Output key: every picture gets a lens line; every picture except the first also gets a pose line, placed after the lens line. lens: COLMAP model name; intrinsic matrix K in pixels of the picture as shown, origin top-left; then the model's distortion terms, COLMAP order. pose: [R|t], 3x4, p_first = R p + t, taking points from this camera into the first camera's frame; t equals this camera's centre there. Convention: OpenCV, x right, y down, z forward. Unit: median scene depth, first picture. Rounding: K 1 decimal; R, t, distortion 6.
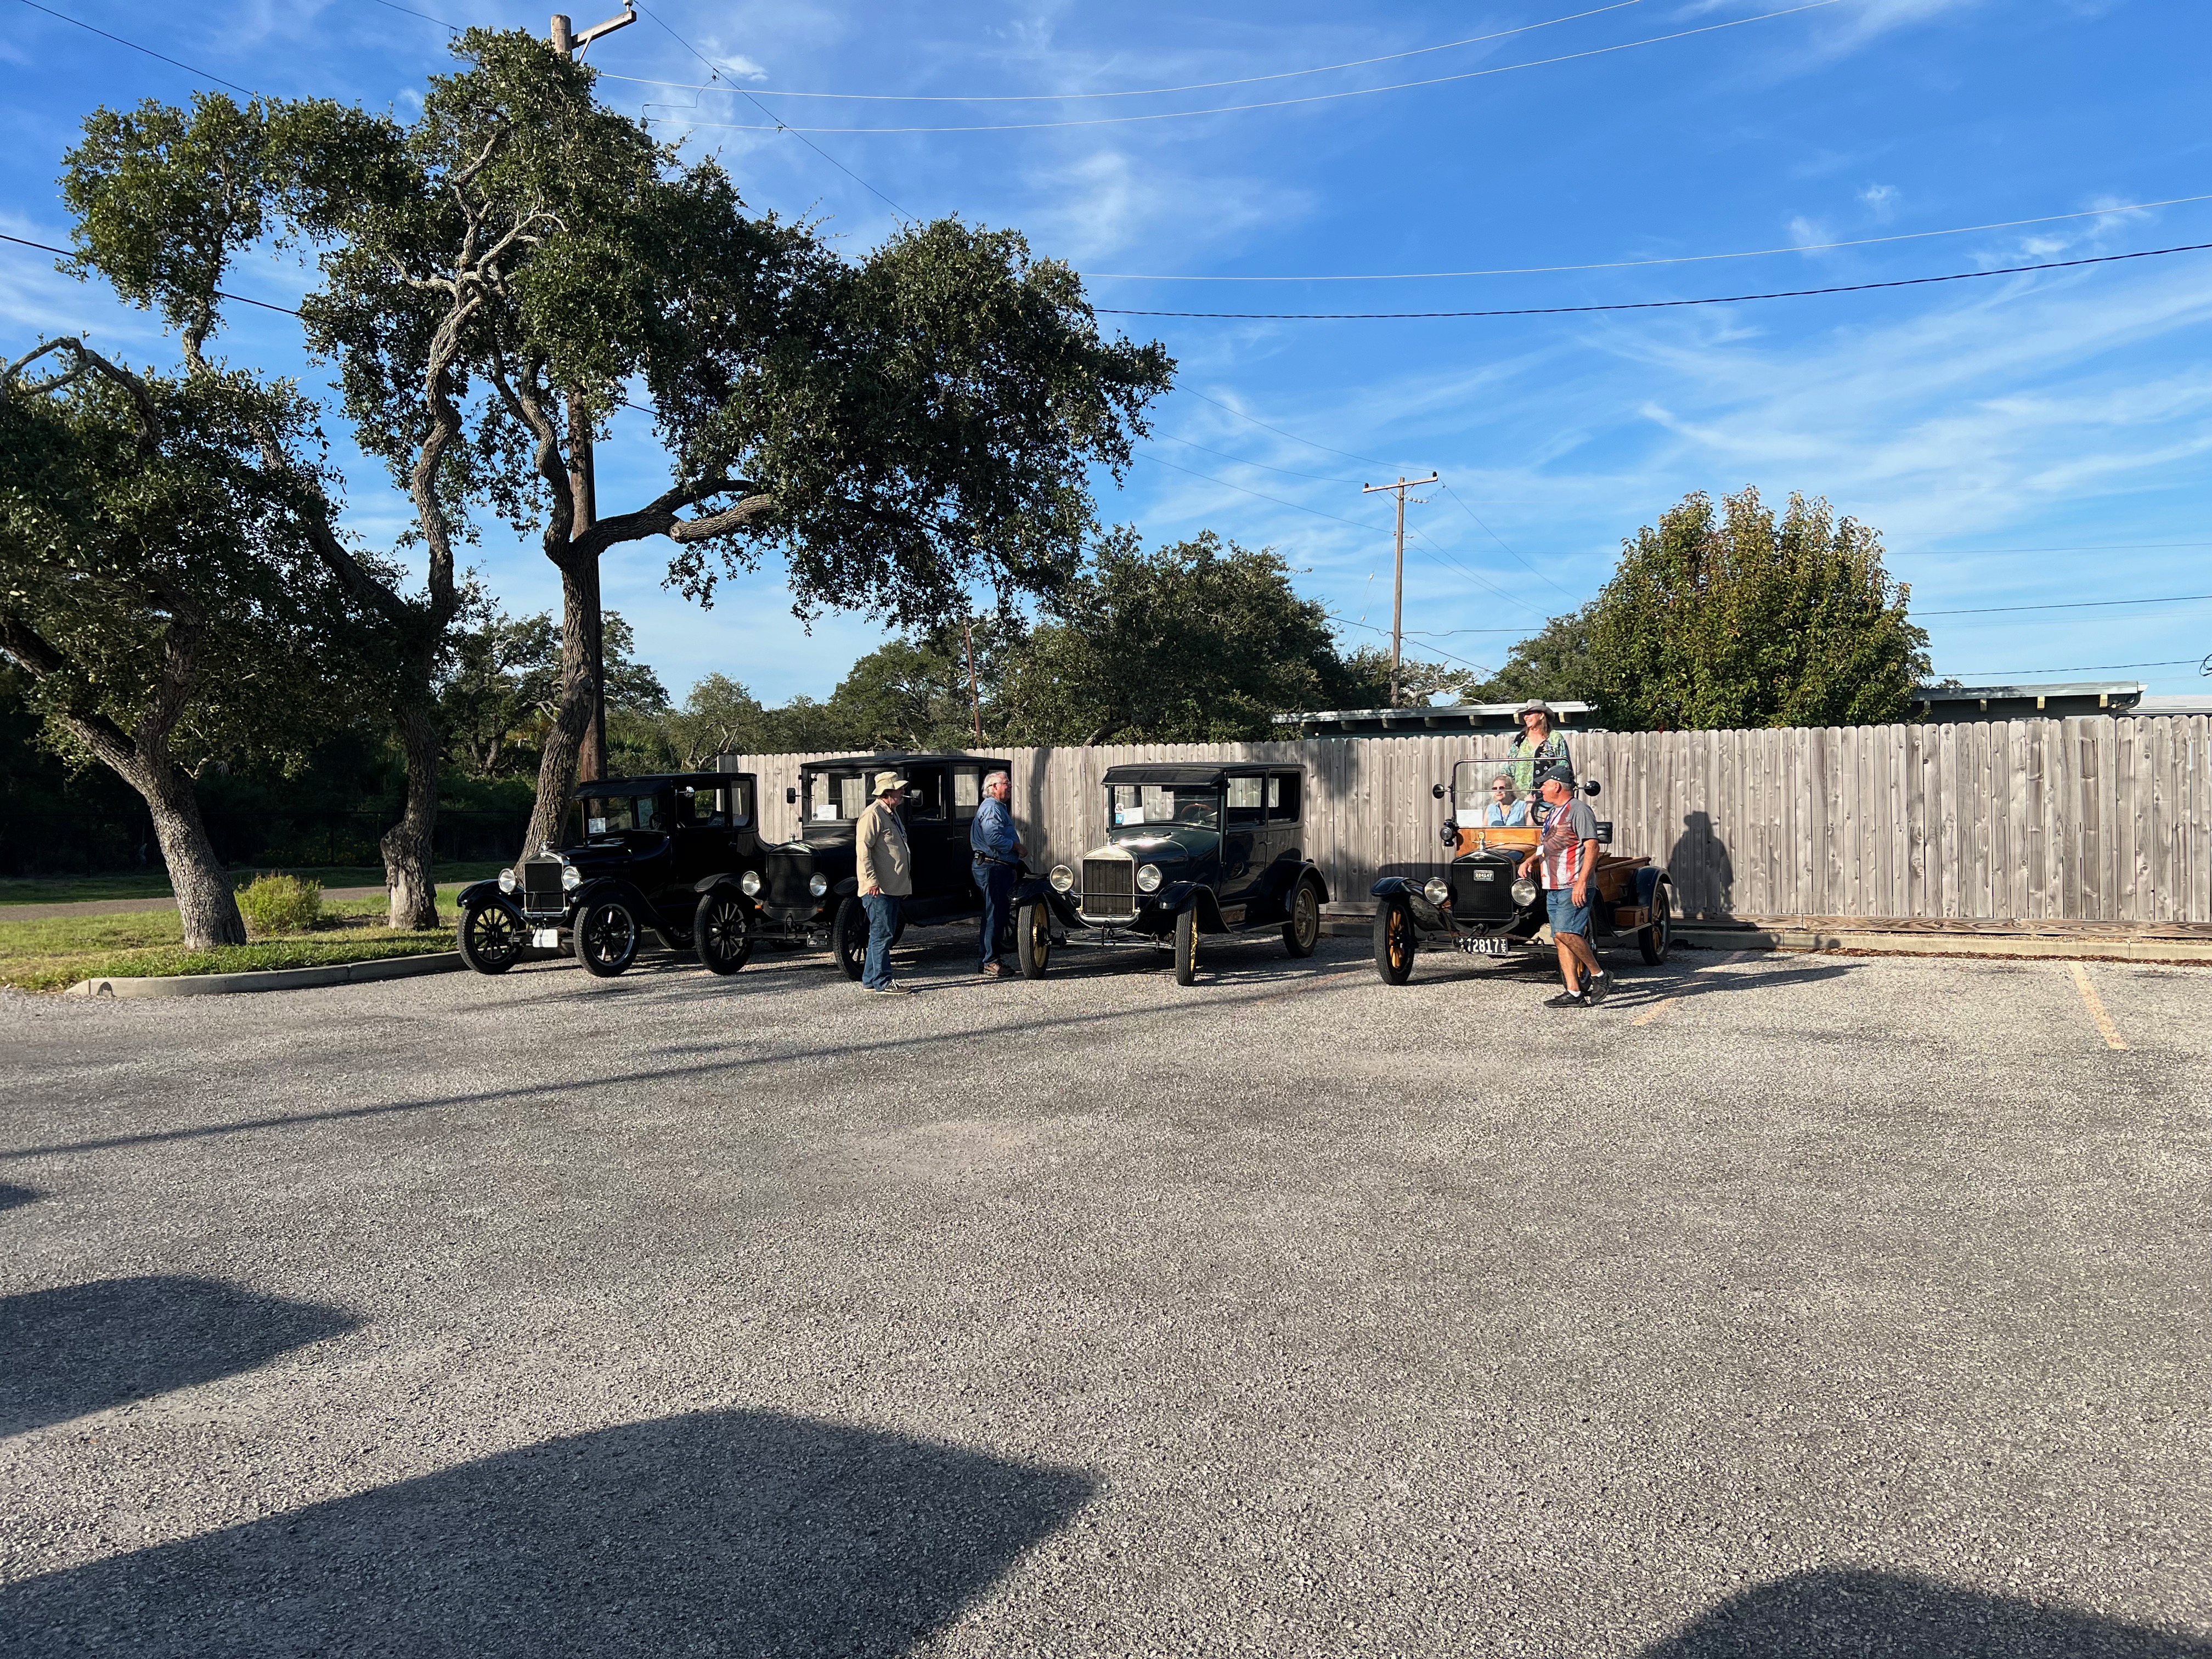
lens RADIAL K [[1656.7, 0, 1095.5], [0, 1656.7, 835.8], [0, 0, 1]] dist [0.024629, -0.035899]
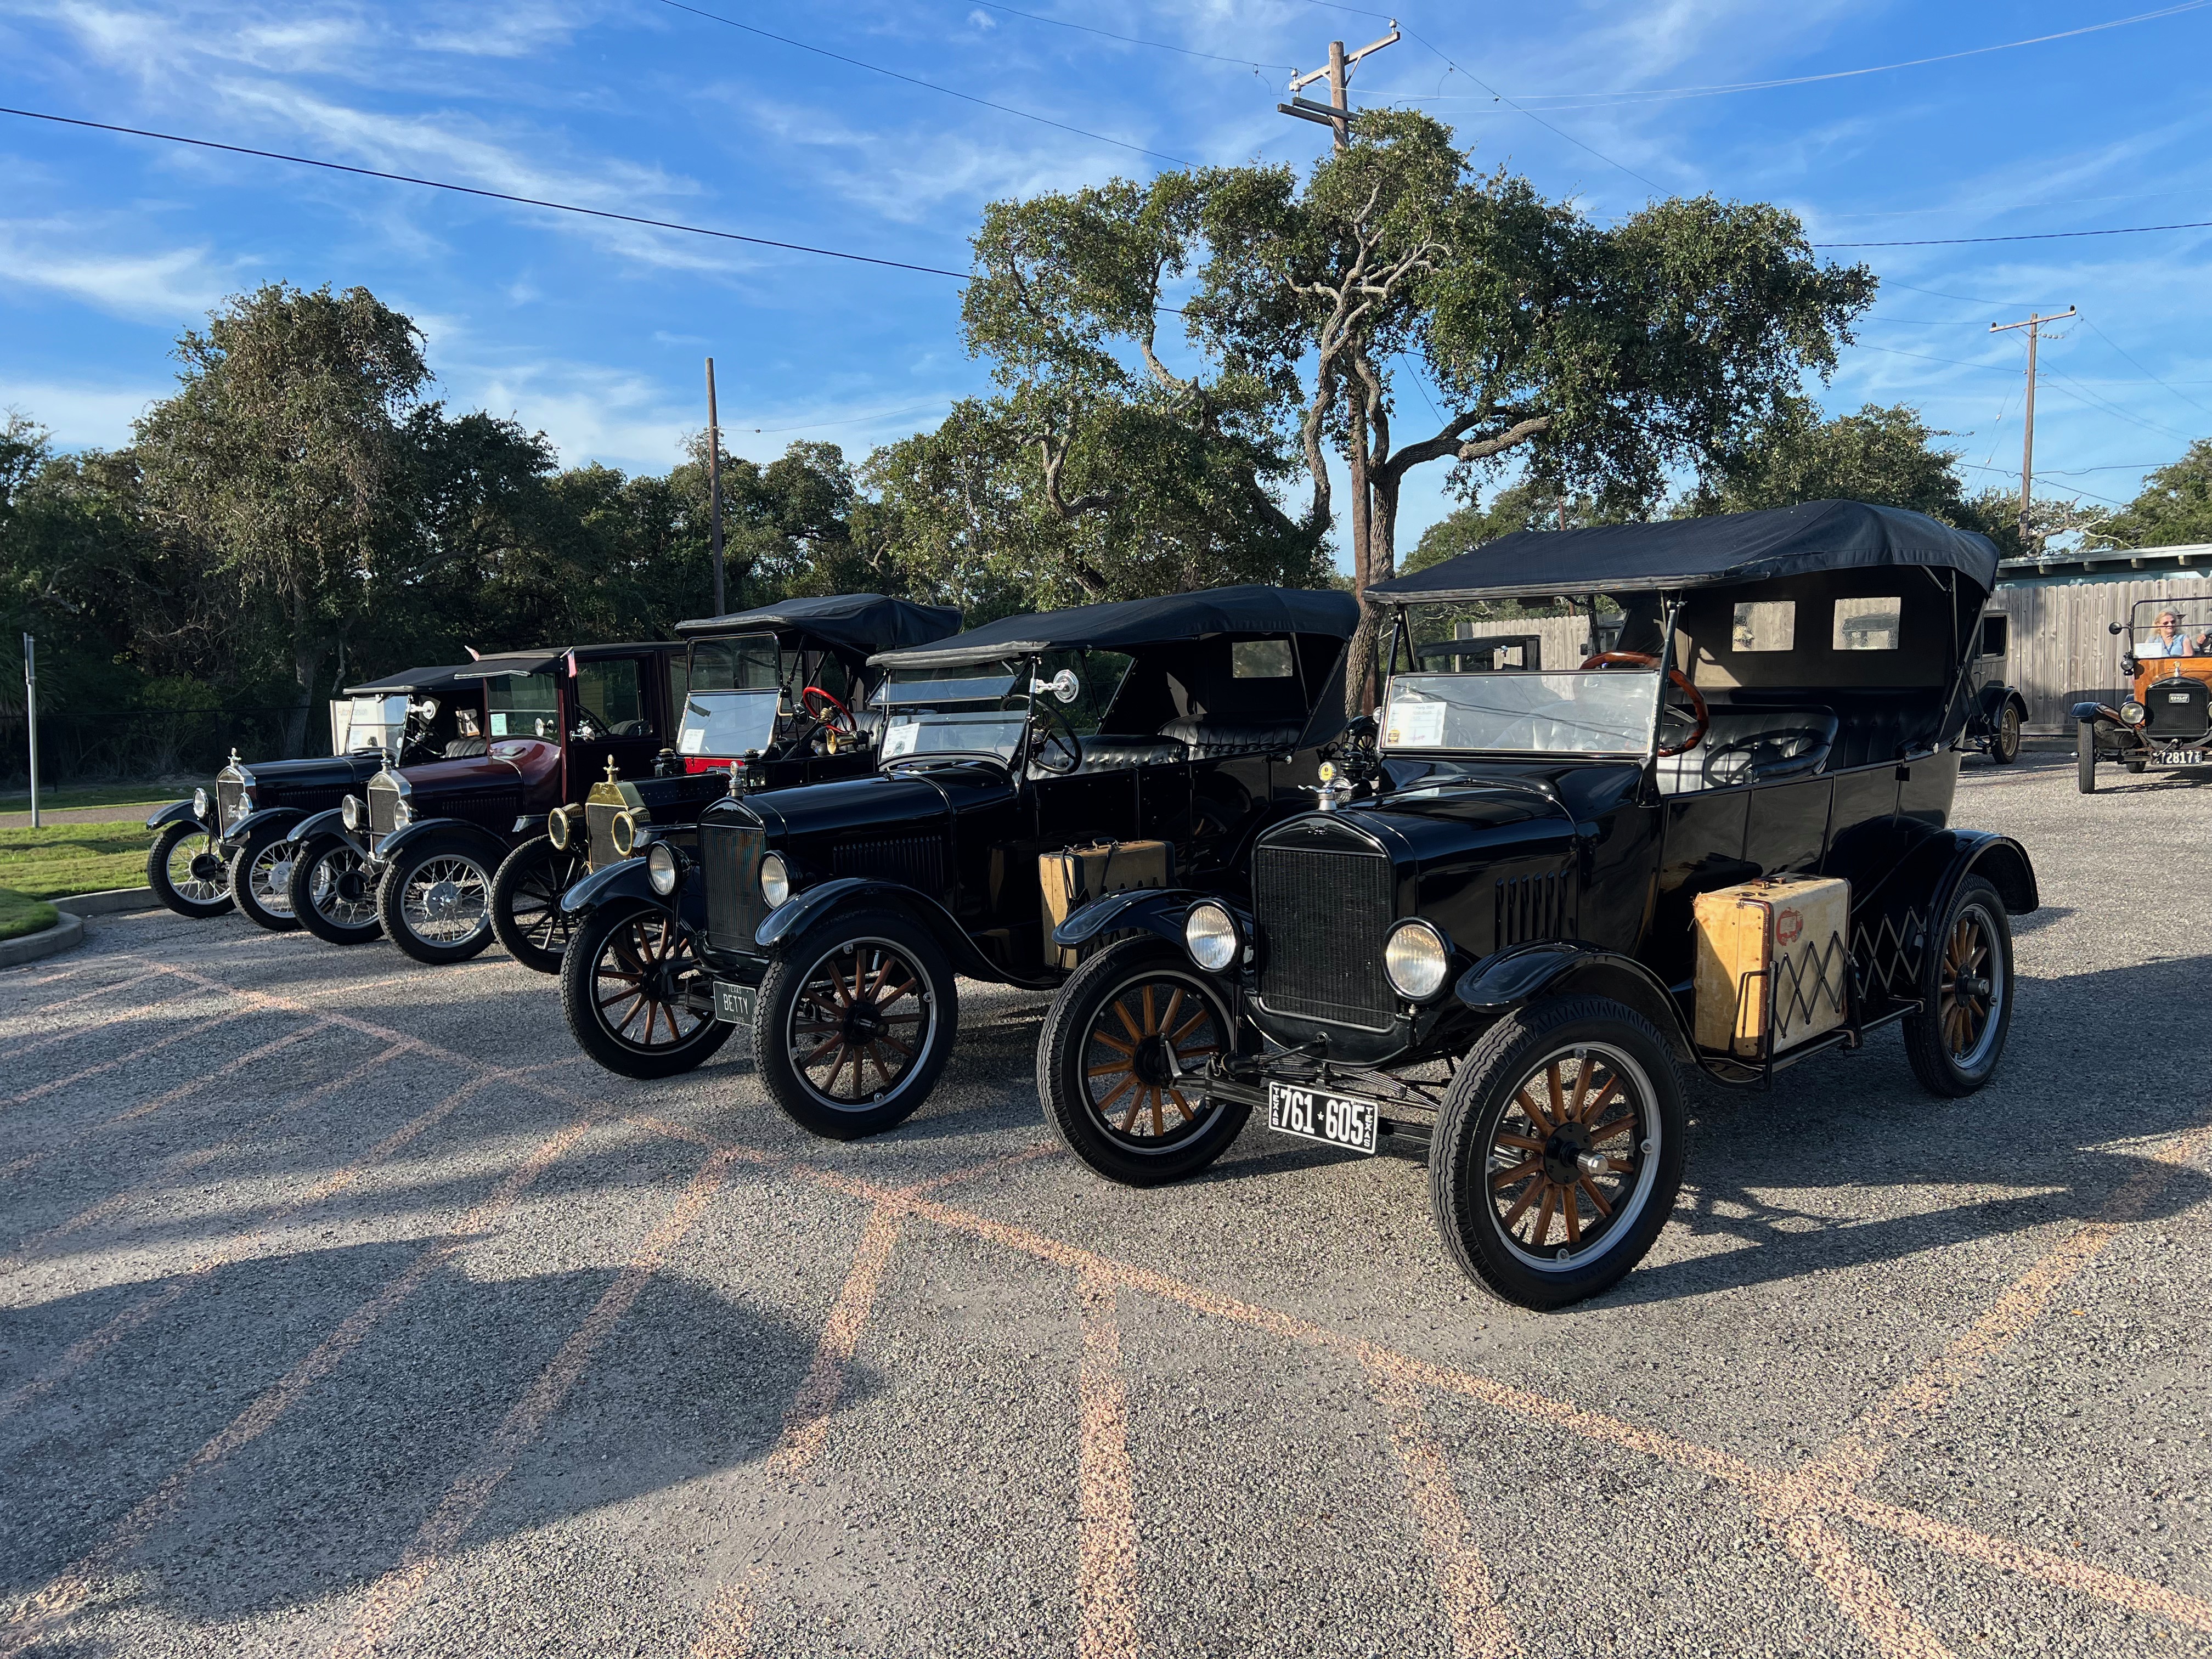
lens RADIAL K [[1656.7, 0, 1104.6], [0, 1656.7, 823.8], [0, 0, 1]] dist [0.024629, -0.035899]
pose [[0.954105, -0.002291, -0.299463, -0.128677], [0.024096, 0.997316, 0.069142, 0.012408], [0.298500, -0.073185, 0.951599, -0.352384]]
